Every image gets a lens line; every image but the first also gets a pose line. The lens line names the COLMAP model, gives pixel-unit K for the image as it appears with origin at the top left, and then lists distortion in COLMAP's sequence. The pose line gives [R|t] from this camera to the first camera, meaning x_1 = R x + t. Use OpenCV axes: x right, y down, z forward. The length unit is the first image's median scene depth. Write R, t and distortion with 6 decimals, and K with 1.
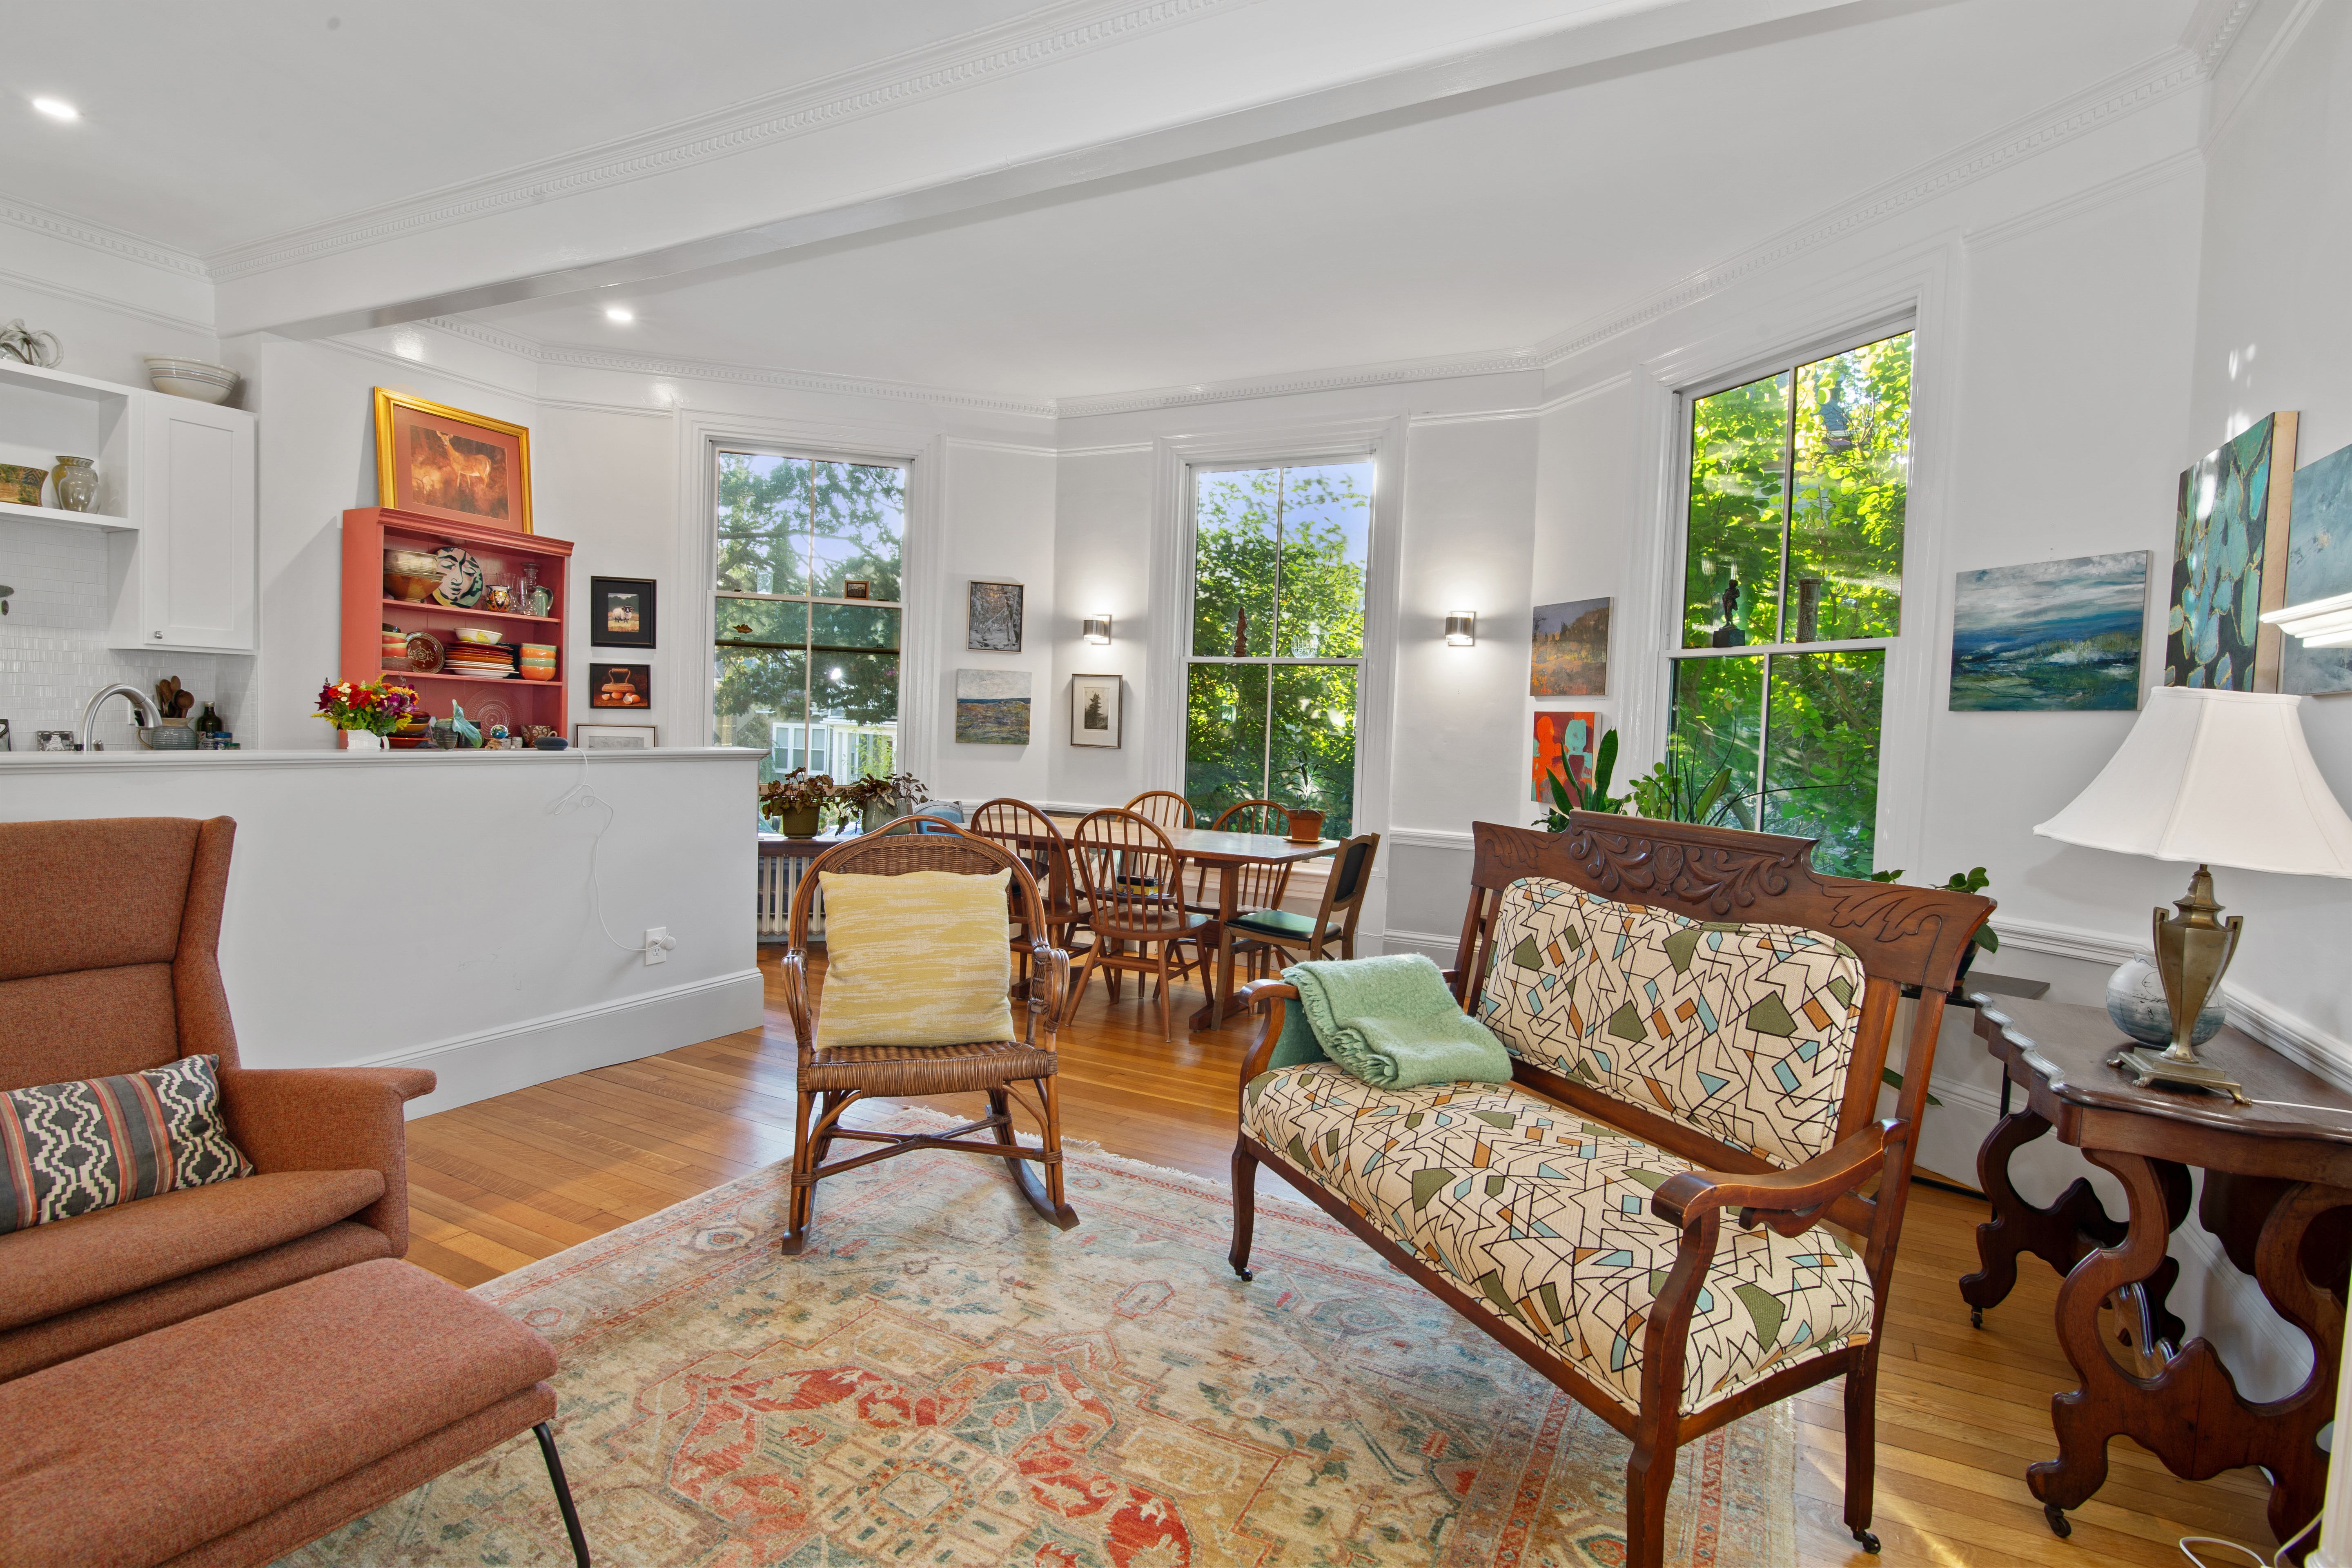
lens RADIAL K [[1153.5, 0, 1176.0], [0, 1153.5, 784.0], [0, 0, 1]] dist [-0.019166, 0.000173]
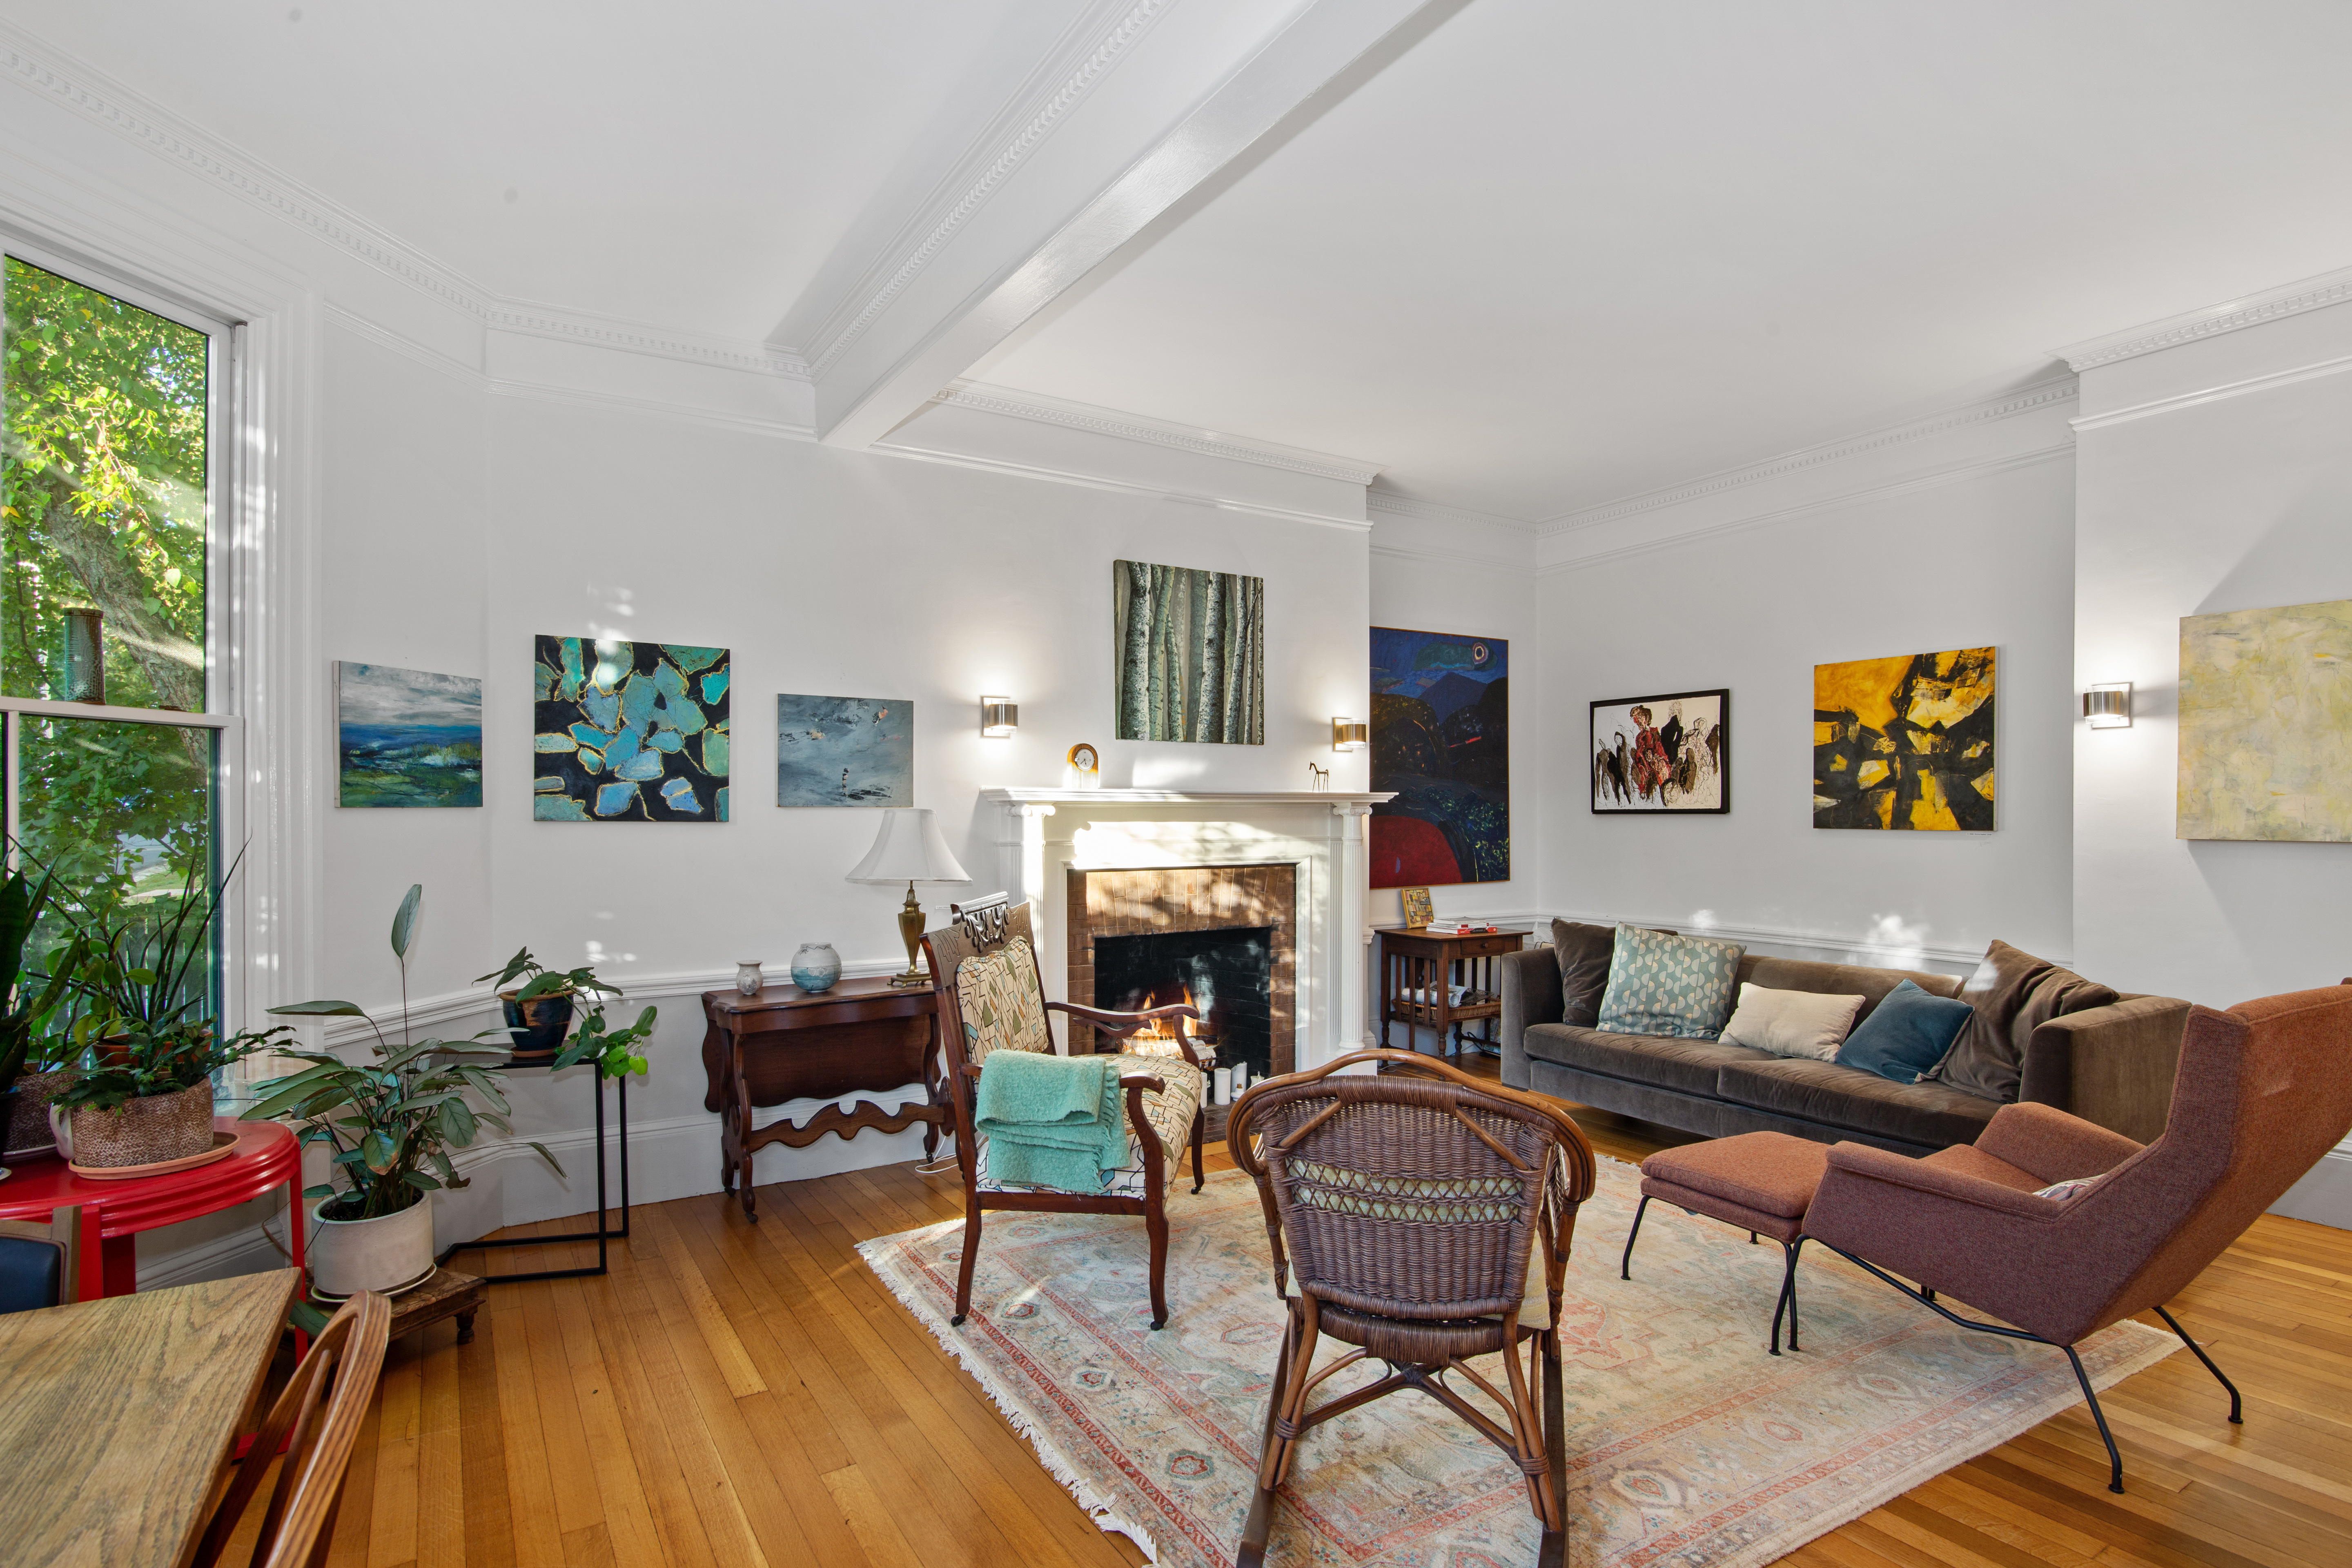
lens RADIAL K [[1176.6, 0, 1182.9], [0, 1176.6, 825.9], [0, 0, 1]] dist [-0.019694, -0.000035]
pose [[-0.862436, -0.042297, 0.504396, -0.420655], [-0.004481, 0.997101, 0.075953, -0.129260], [-0.506147, 0.063244, -0.860125, 1.530519]]
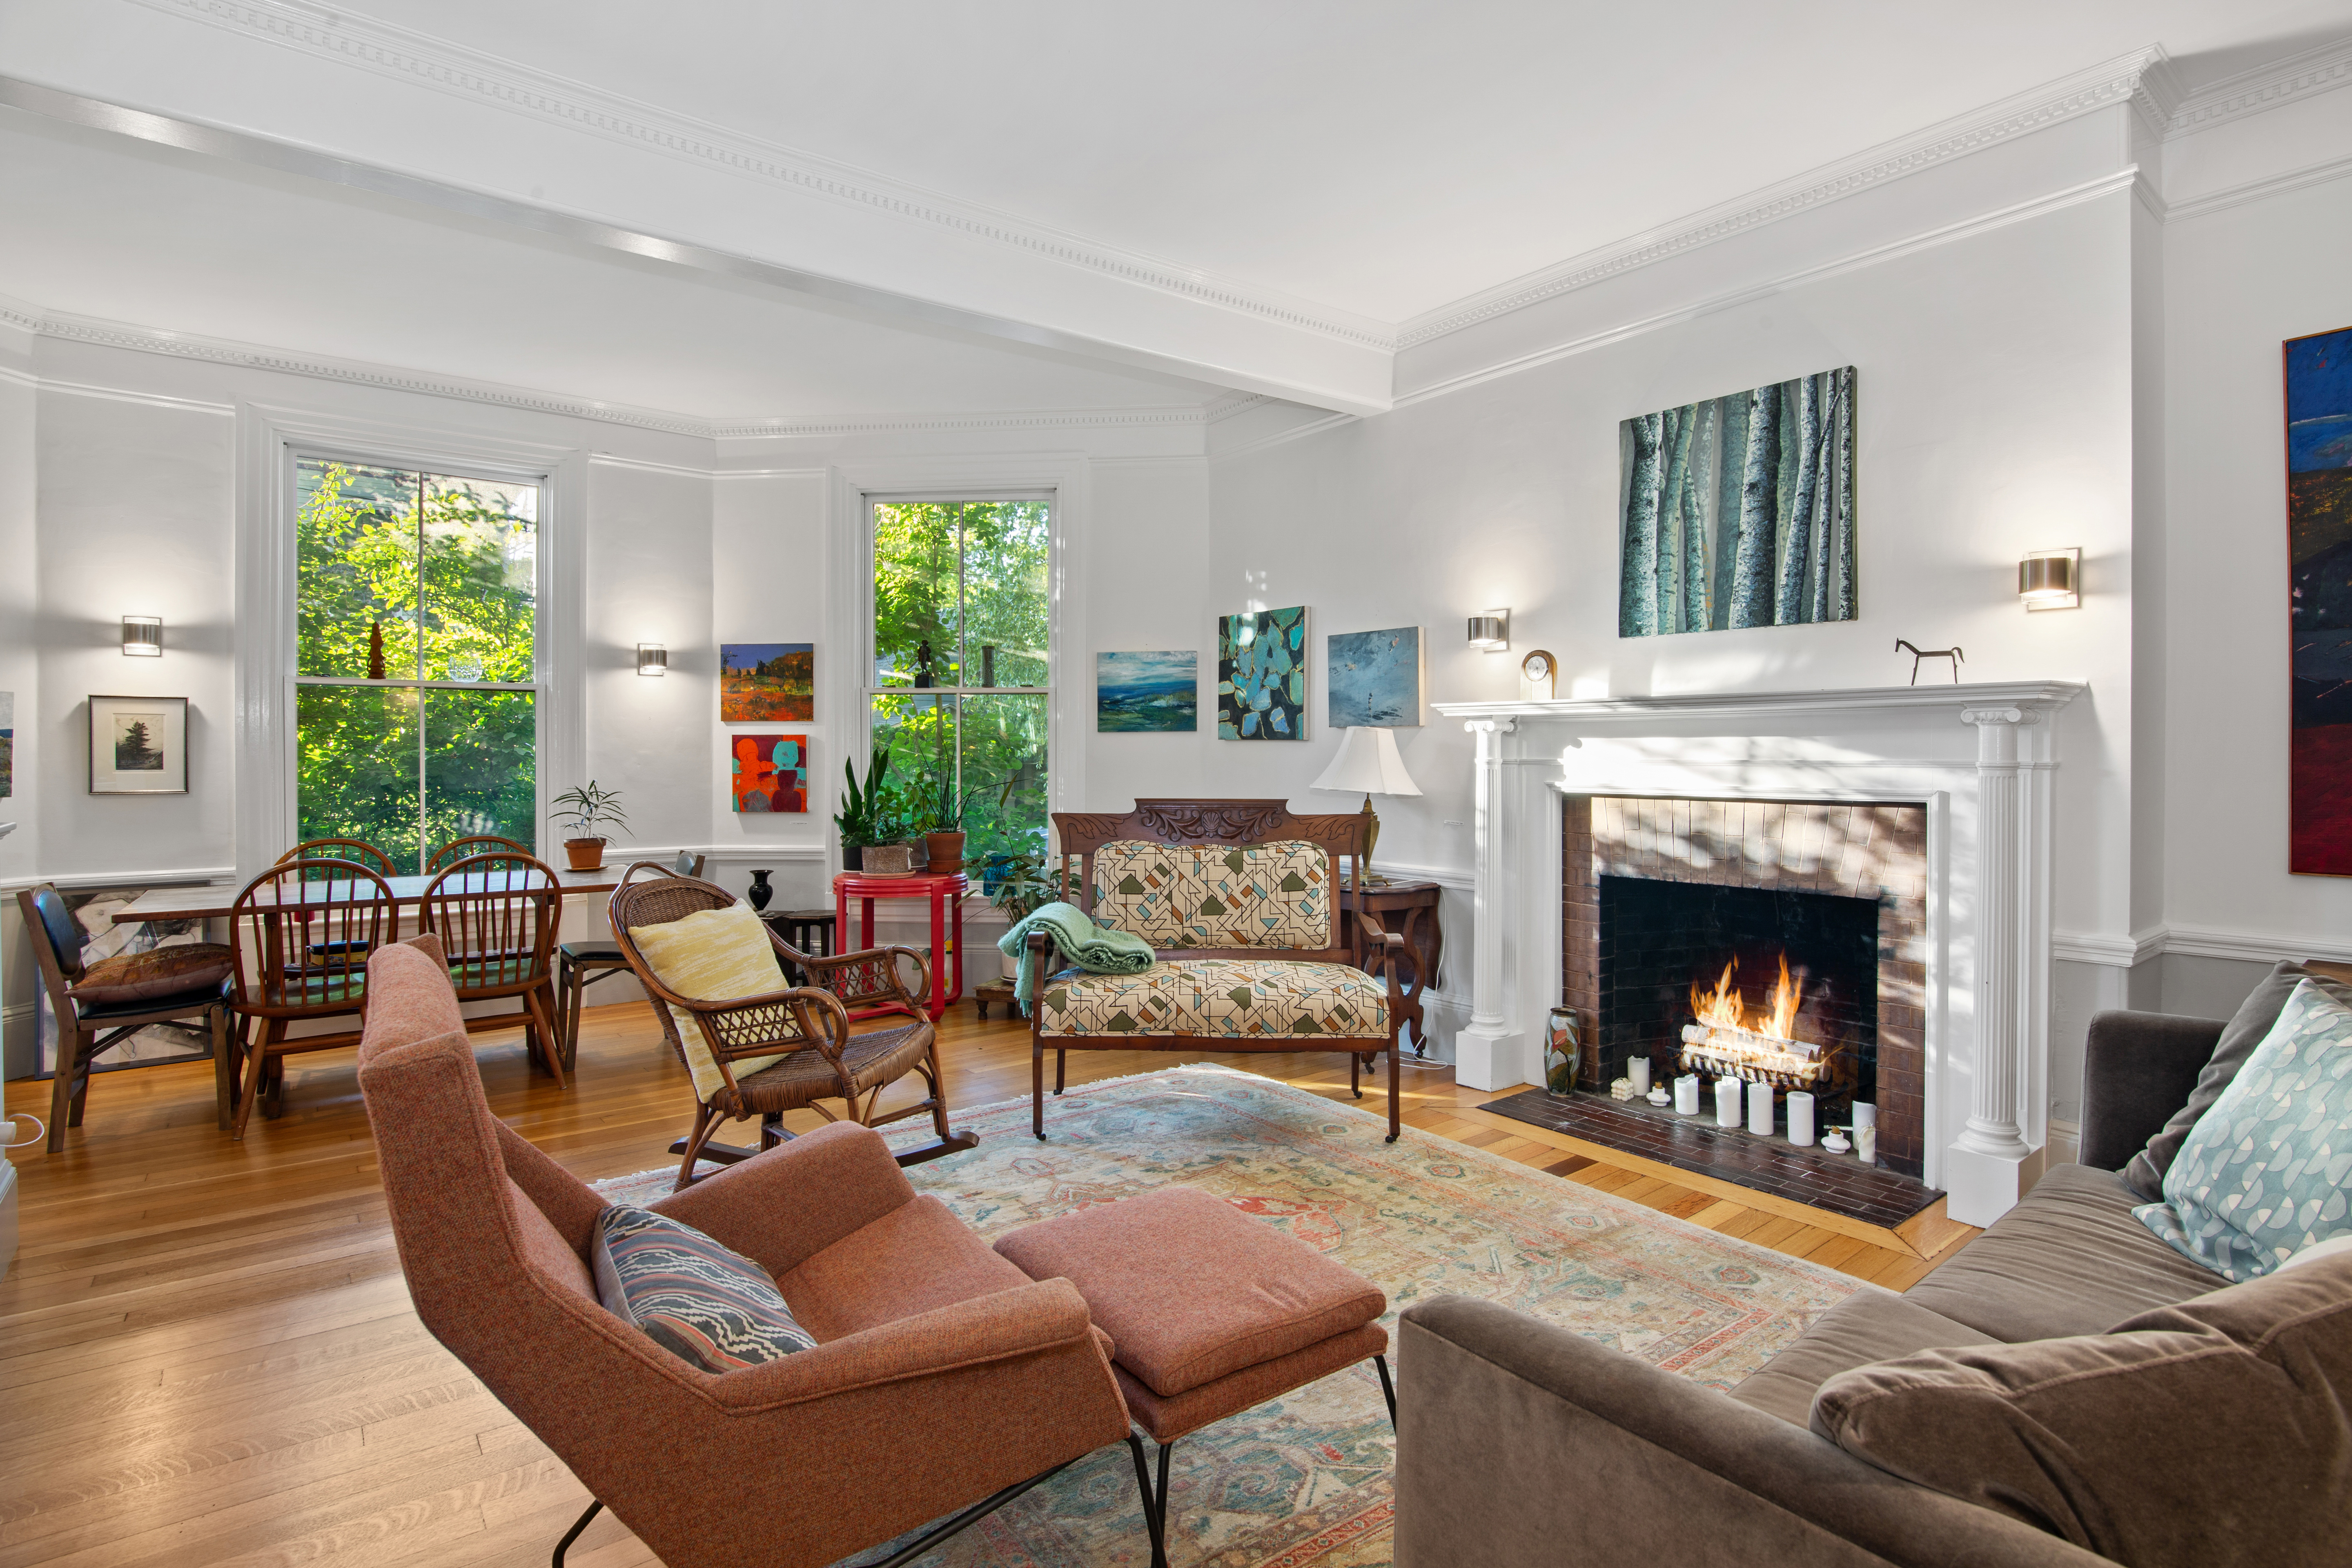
lens RADIAL K [[1164.5, 0, 1177.9], [0, 1164.5, 768.3], [0, 0, 1]] dist [-0.020722, -0.000309]
pose [[0.411449, -0.049103, 0.910109, -0.913609], [0.064176, 0.997630, 0.024812, -0.046593], [-0.909171, 0.048198, 0.413625, 0.170211]]
